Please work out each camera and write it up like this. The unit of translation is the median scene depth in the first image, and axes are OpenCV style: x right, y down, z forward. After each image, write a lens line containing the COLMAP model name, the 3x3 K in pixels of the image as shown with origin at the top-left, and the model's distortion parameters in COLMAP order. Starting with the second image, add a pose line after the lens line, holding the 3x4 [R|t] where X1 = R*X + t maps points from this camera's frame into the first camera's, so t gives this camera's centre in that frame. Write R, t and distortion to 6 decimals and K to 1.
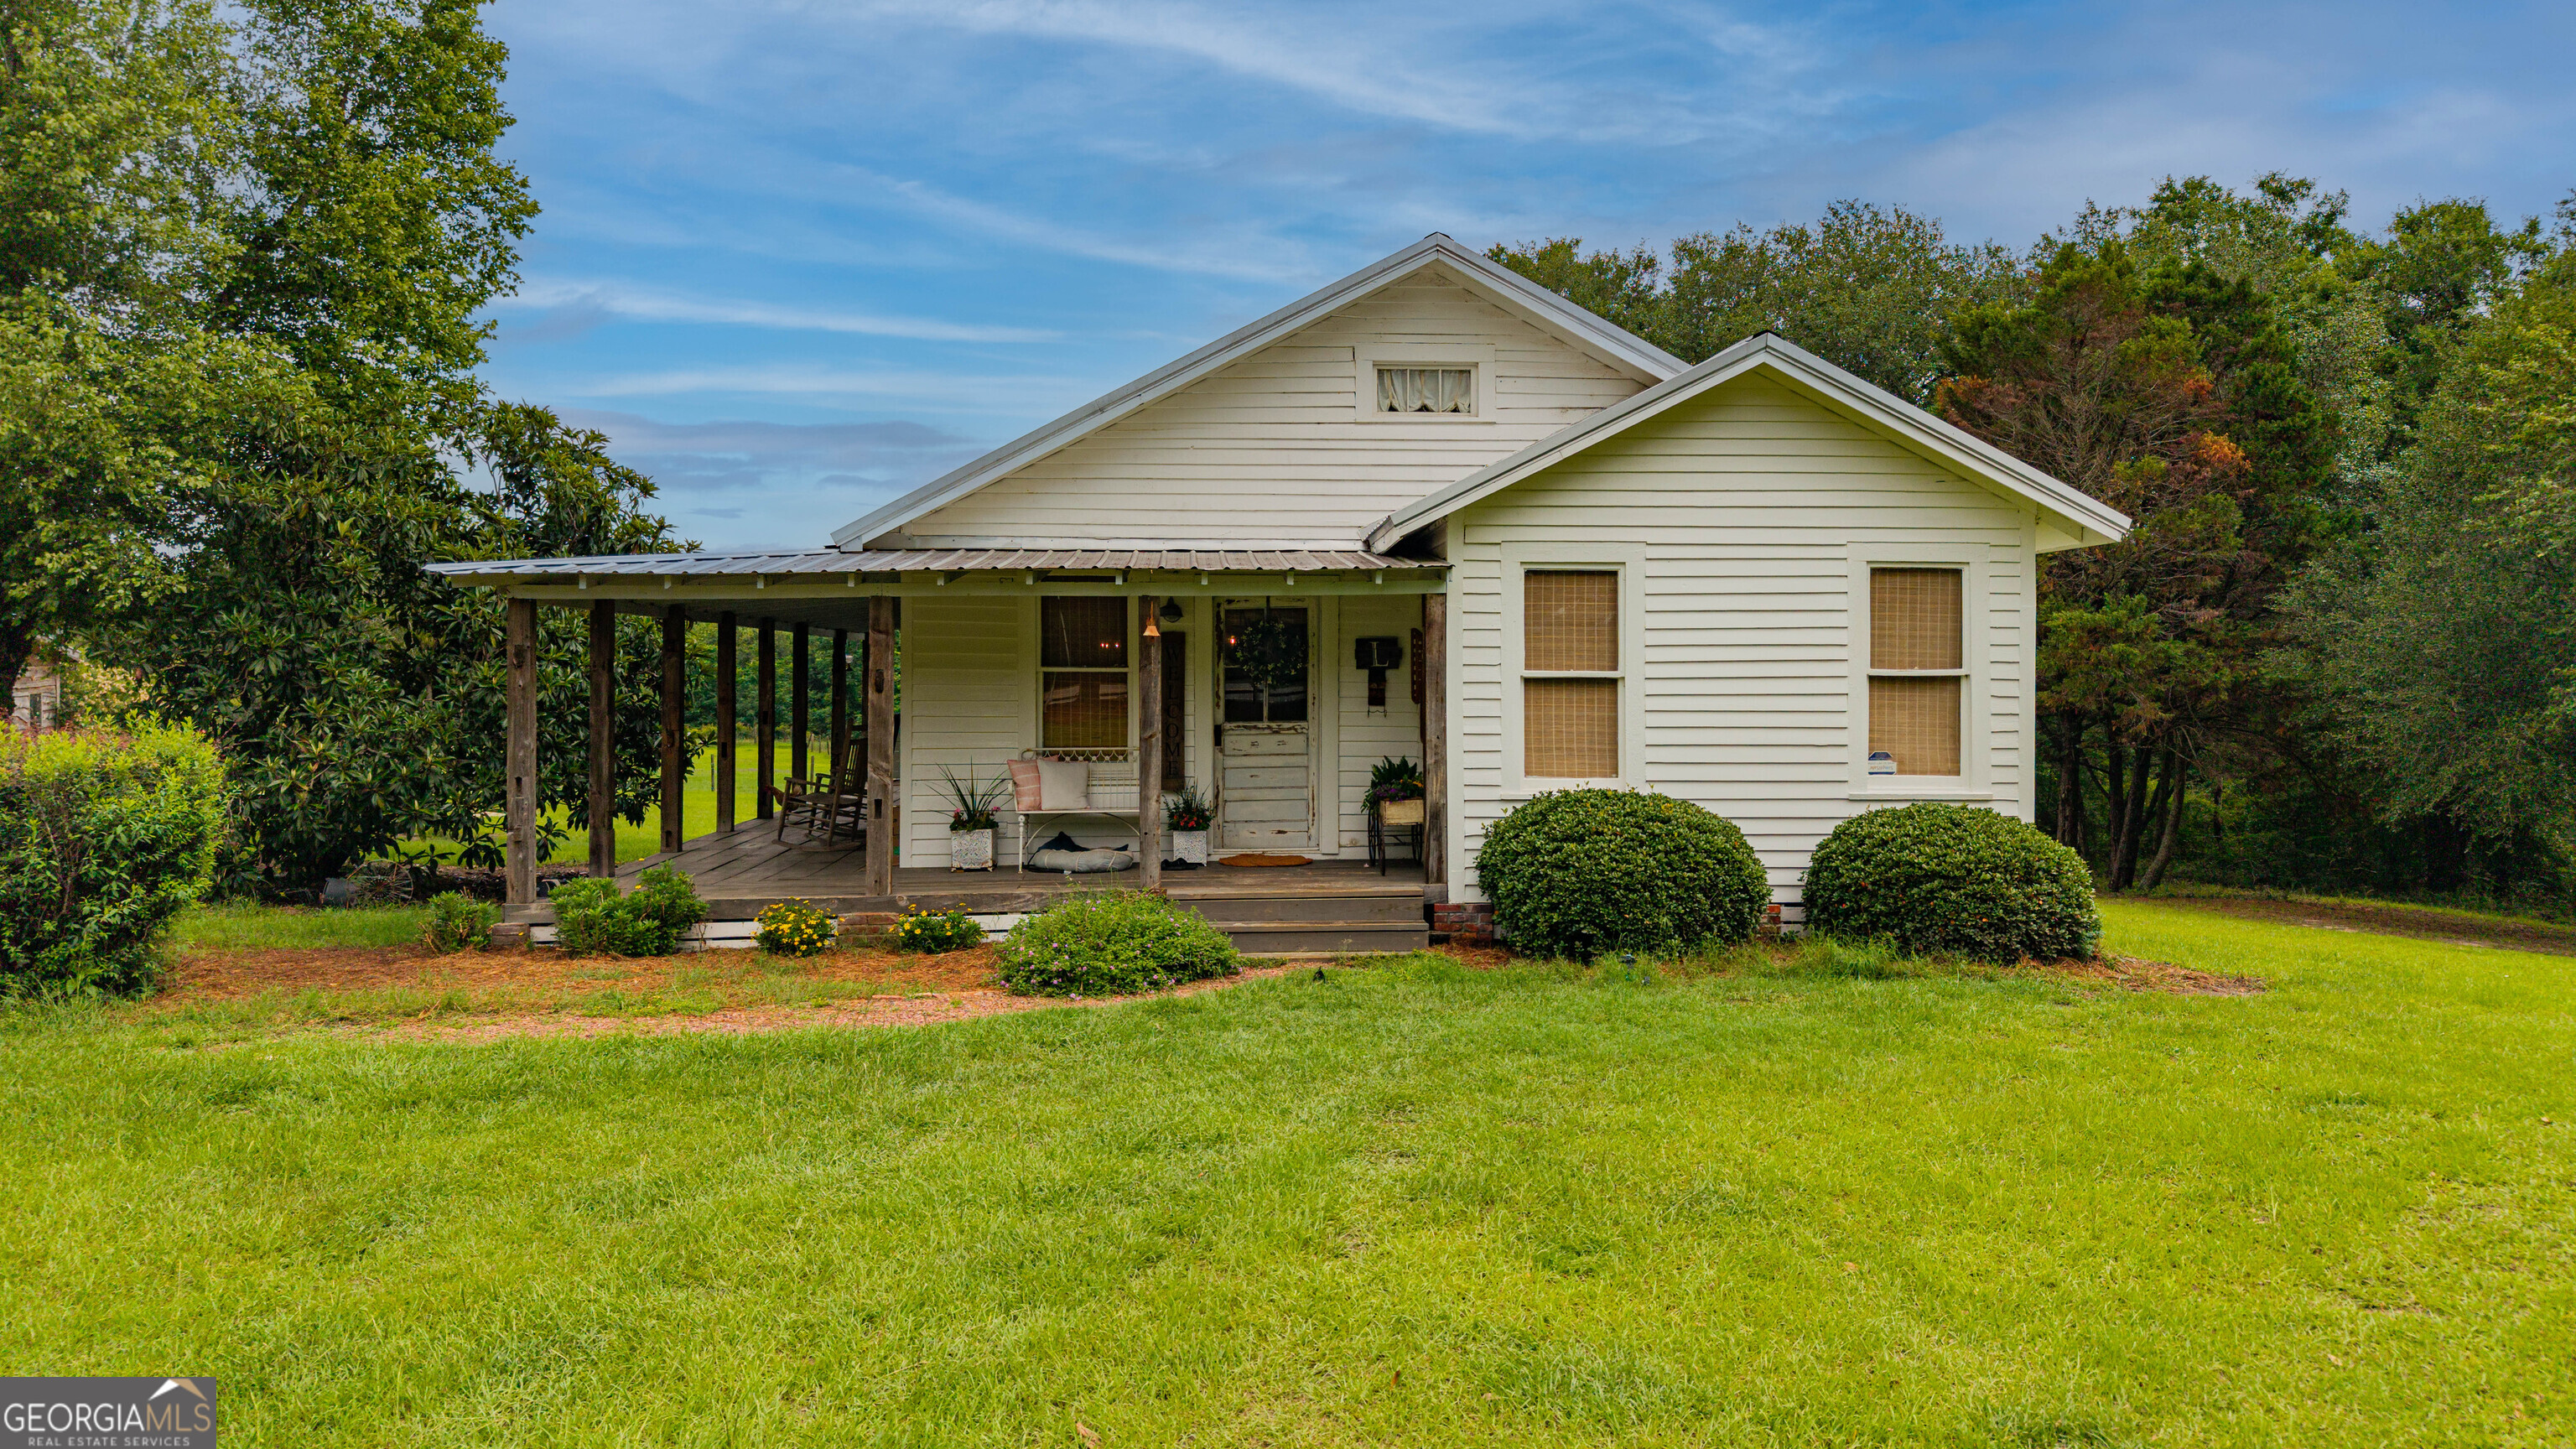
lens RADIAL K [[1780.0, 0, 1291.3], [0, 1780.0, 712.9], [0, 0, 1]] dist [0.004869, -0.004212]
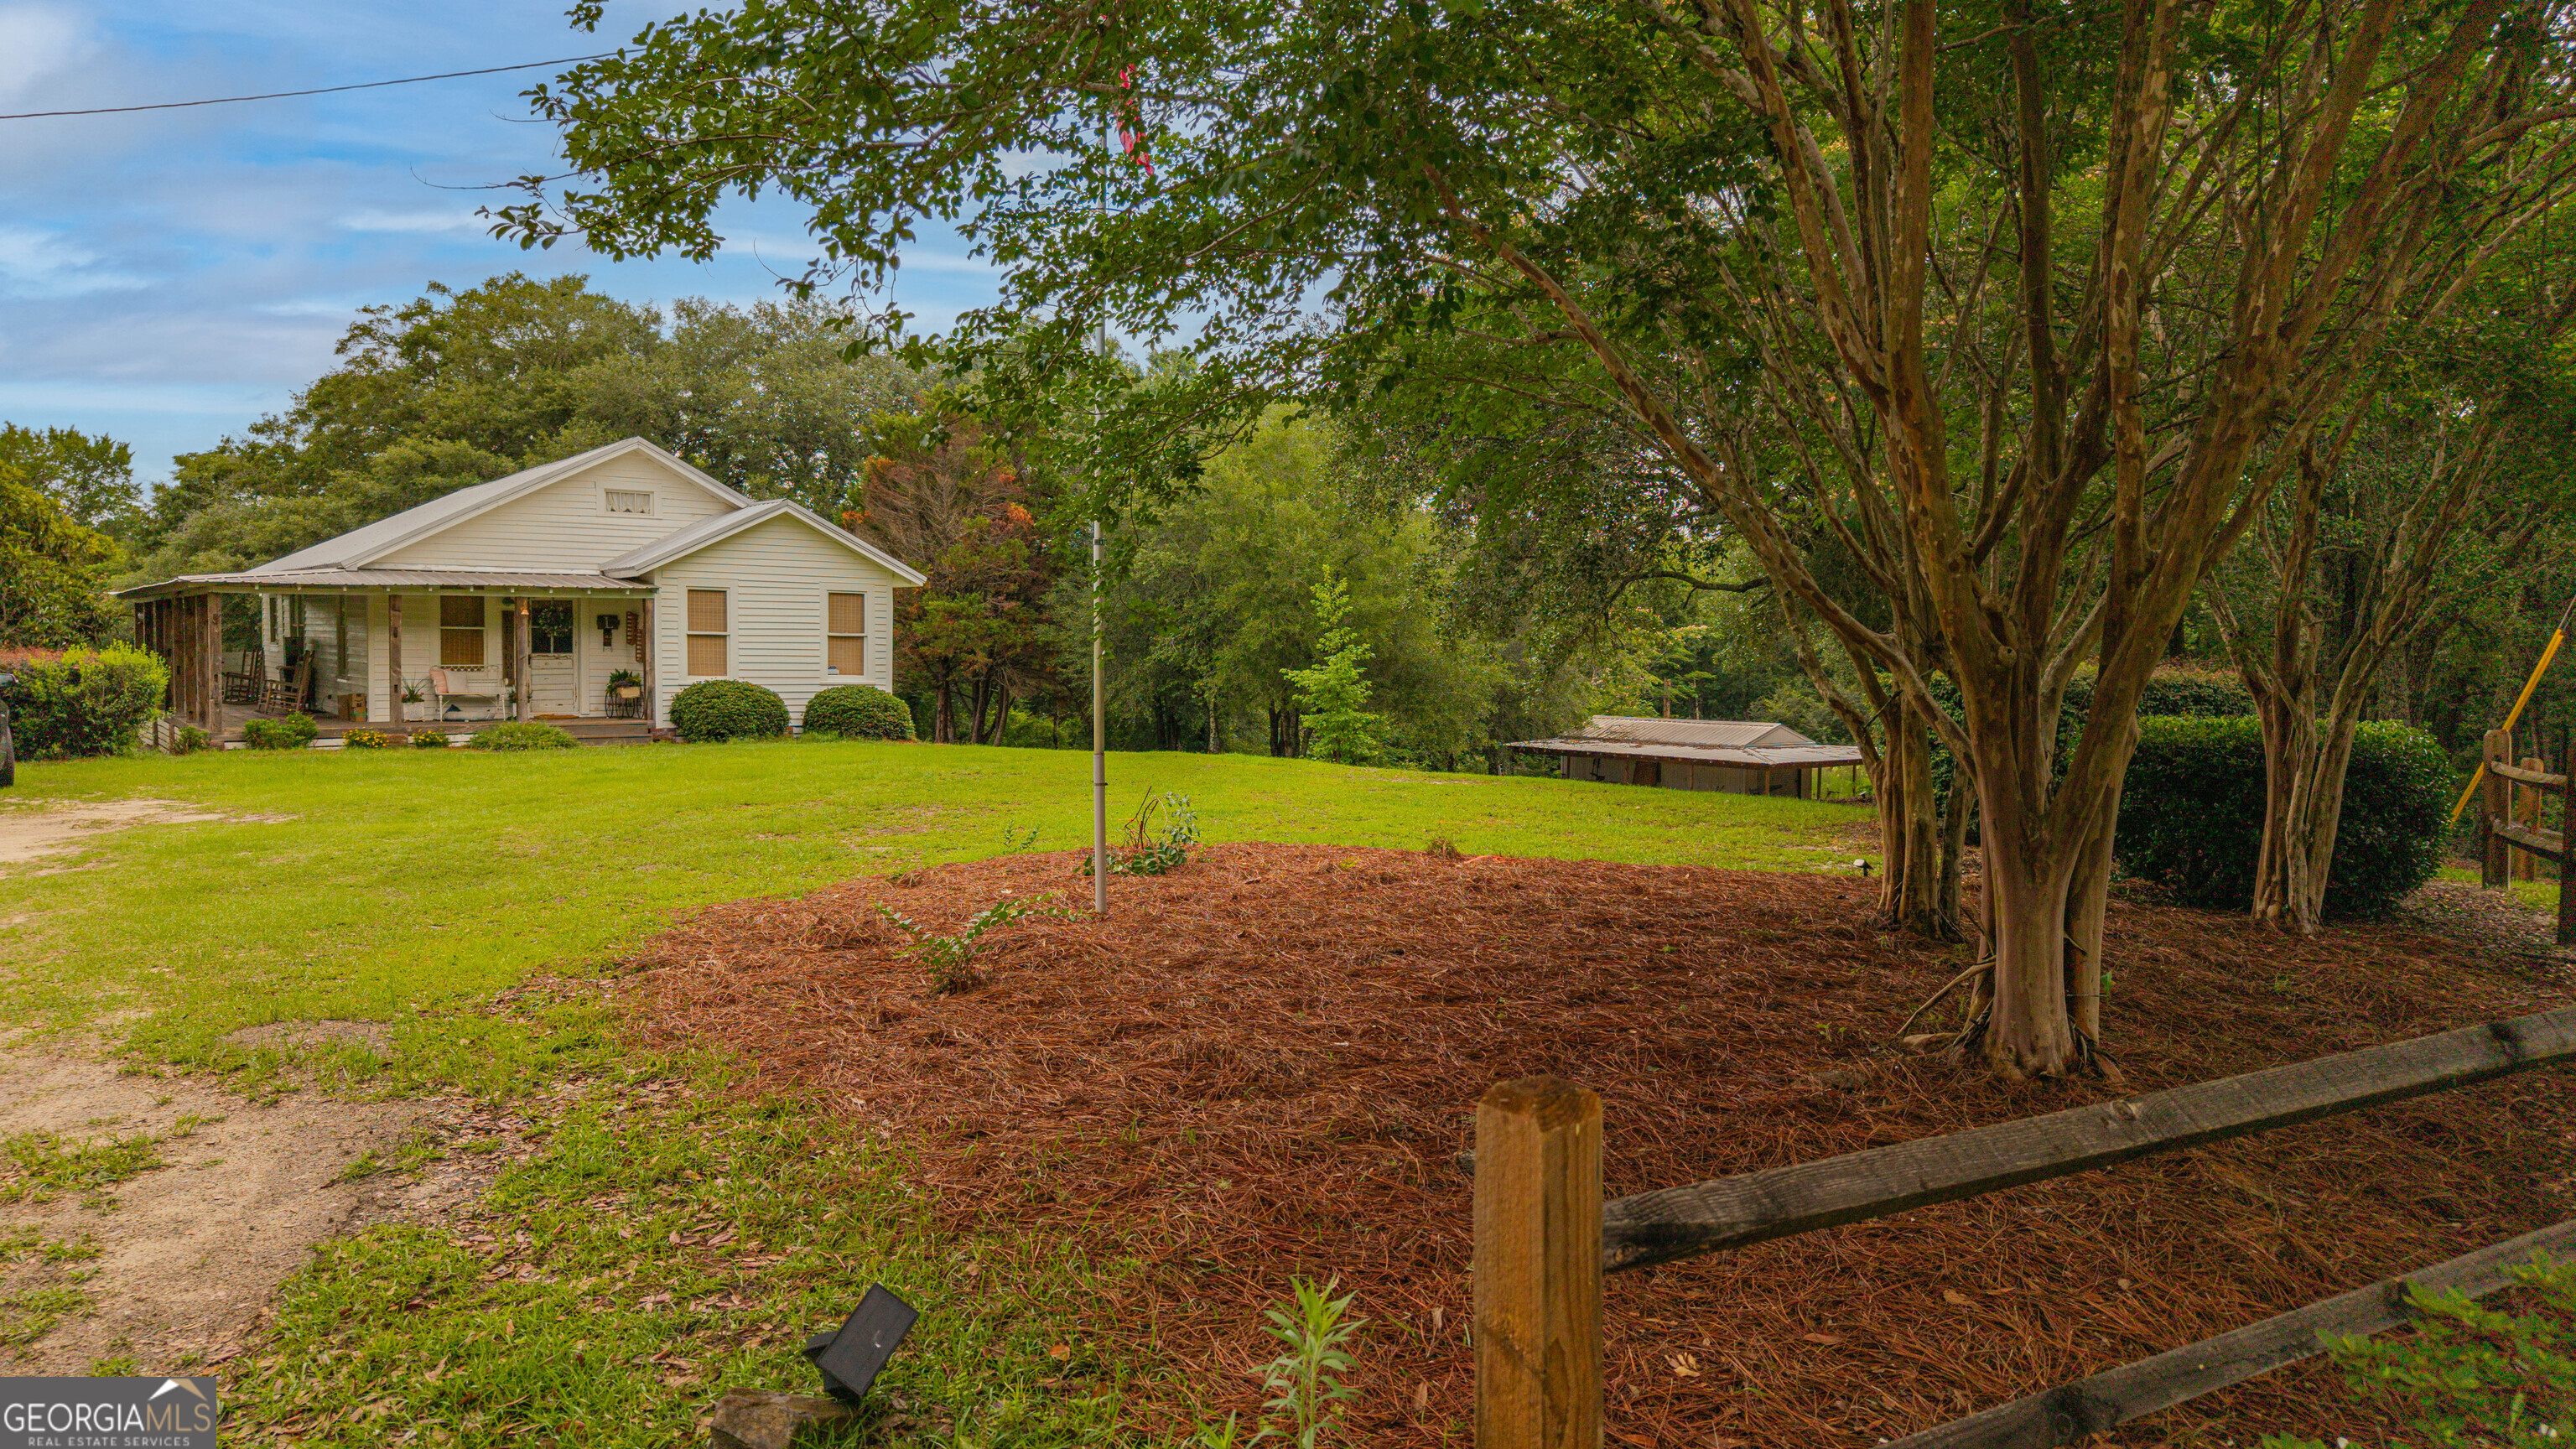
lens RADIAL K [[1755.7, 0, 1288.0], [0, 1755.7, 724.5], [0, 0, 1]] dist [0.017615, -0.006495]
pose [[0.841686, -0.015293, 0.539751, -0.466058], [0.000006, 0.999599, 0.028313, 0.034172], [-0.539968, -0.023827, 0.841348, -1.427805]]
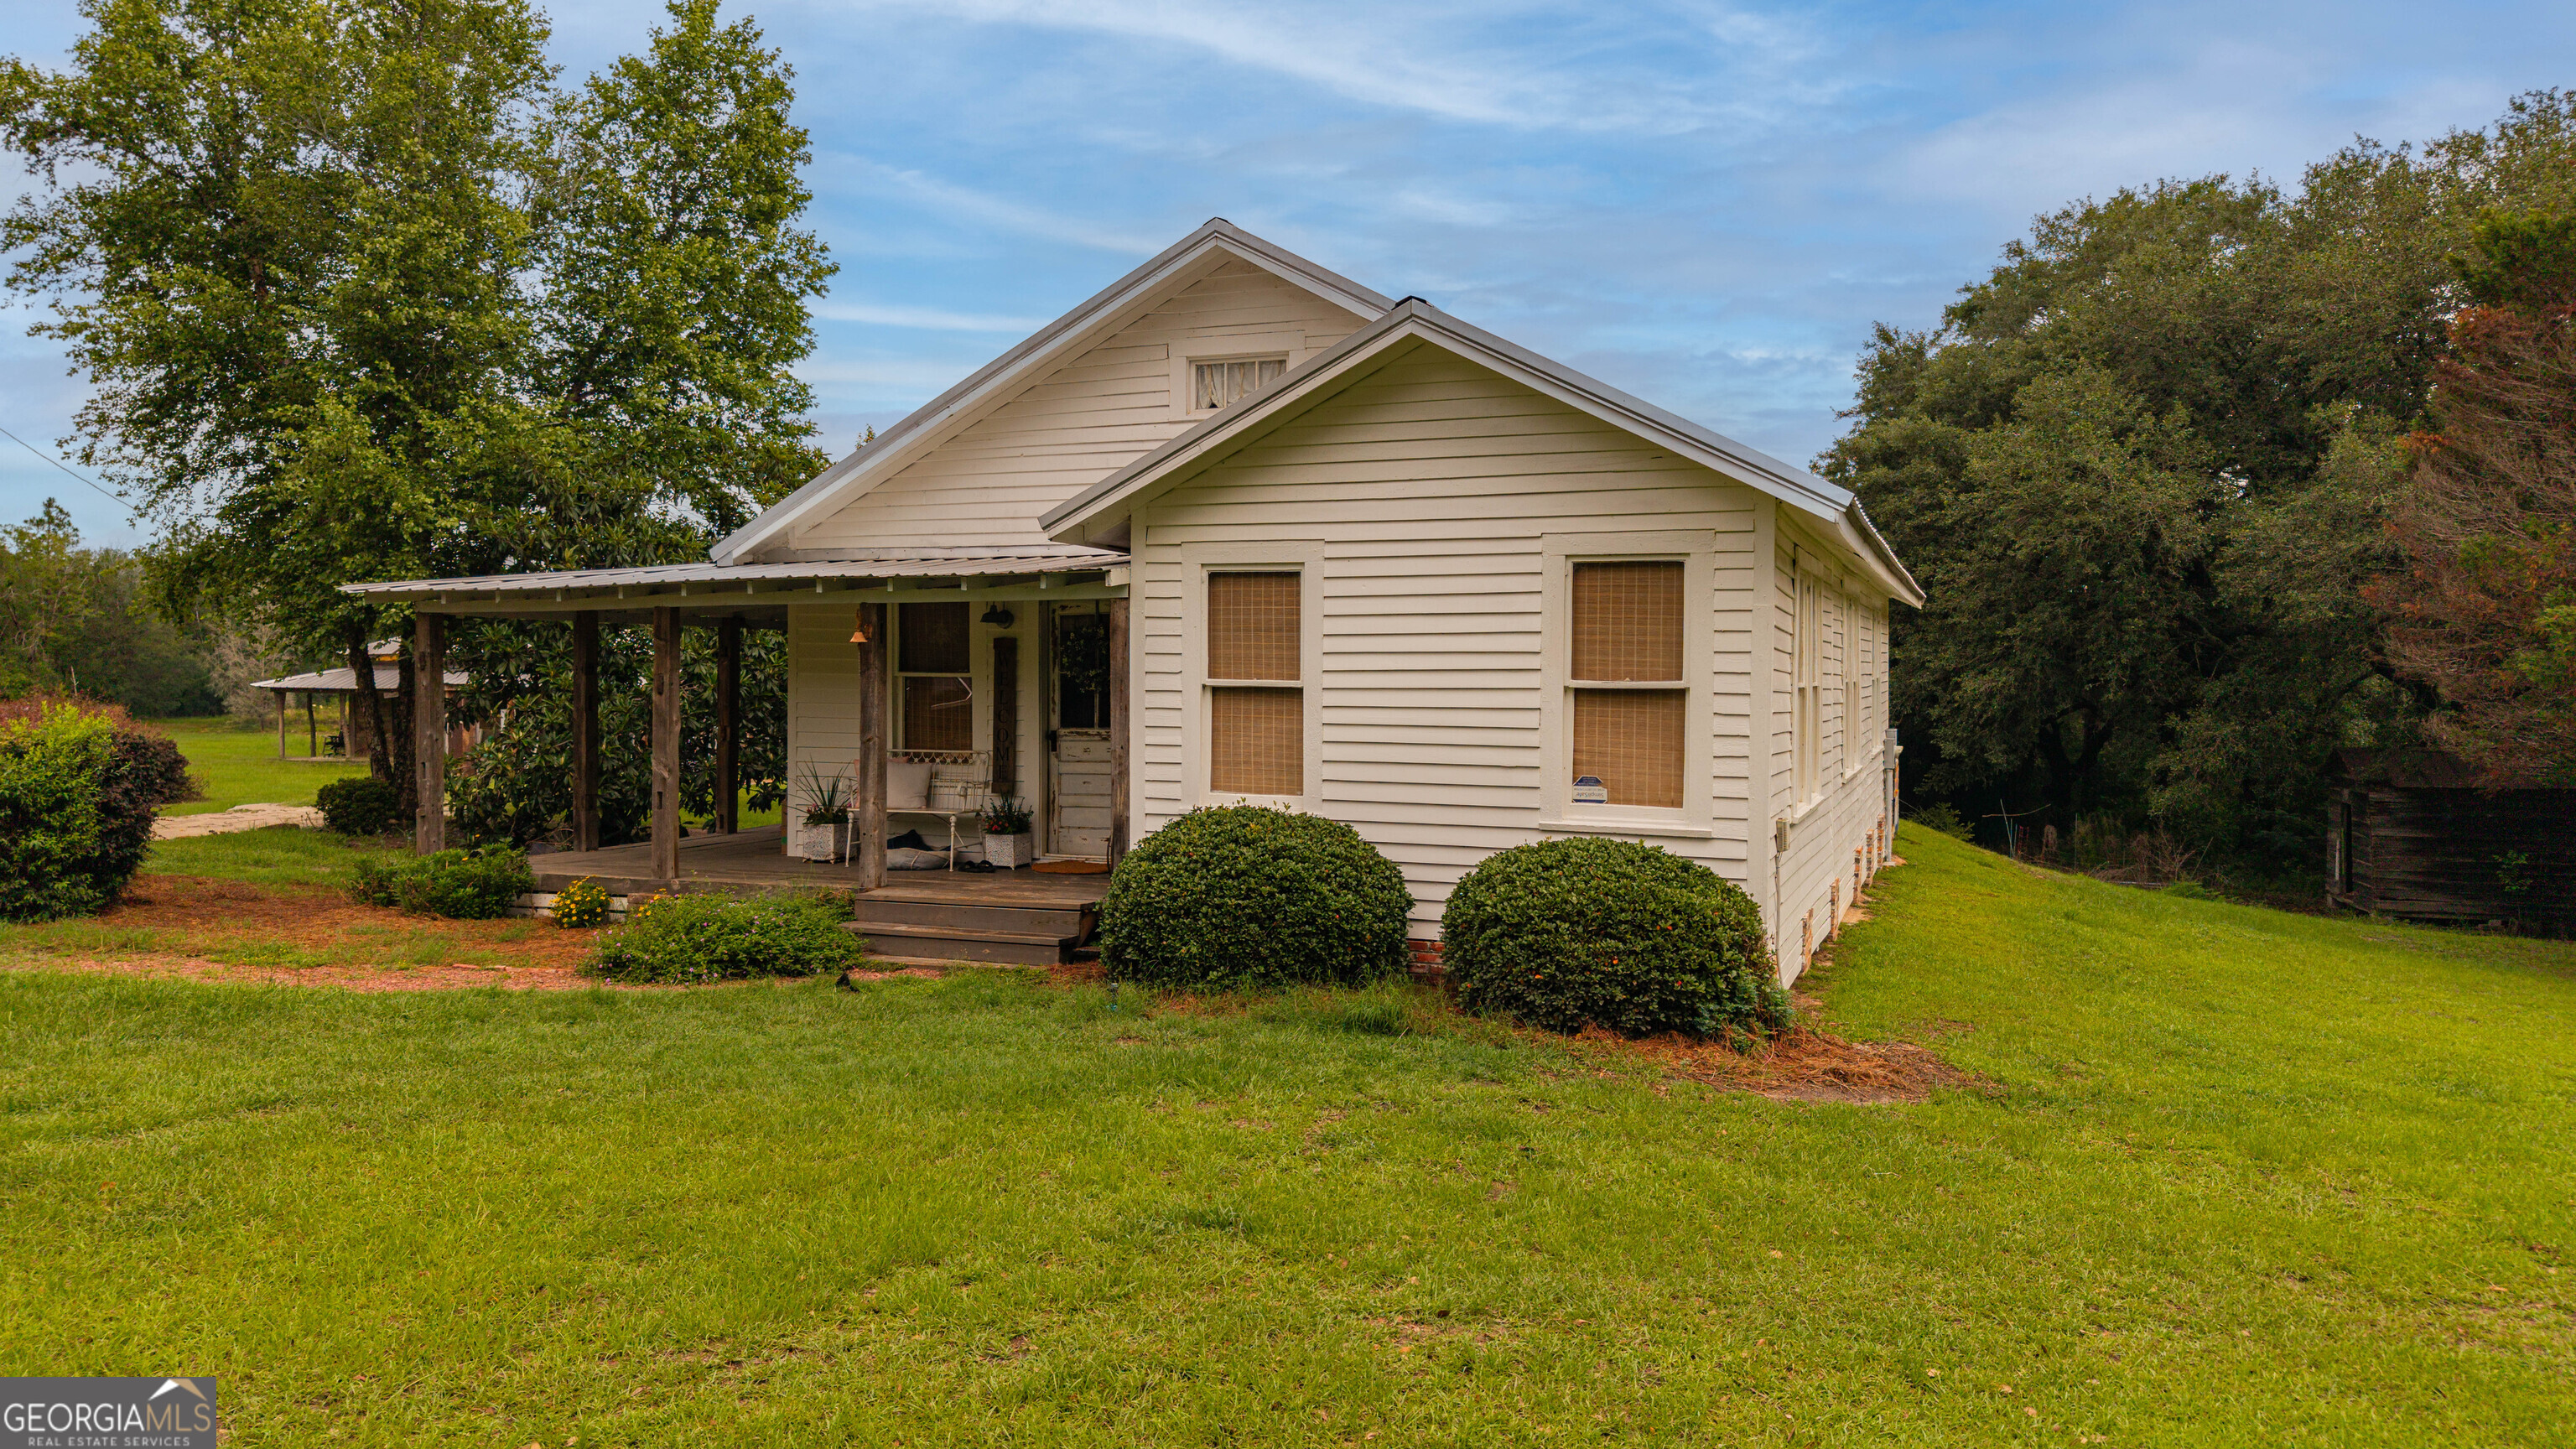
lens RADIAL K [[1755.7, 0, 1288.0], [0, 1755.7, 724.5], [0, 0, 1]] dist [0.017615, -0.006495]
pose [[0.906725, 0.019102, -0.421289, 0.553789], [-0.018695, 0.999812, 0.005097, -0.004871], [0.421307, 0.003254, 0.906912, 0.170012]]
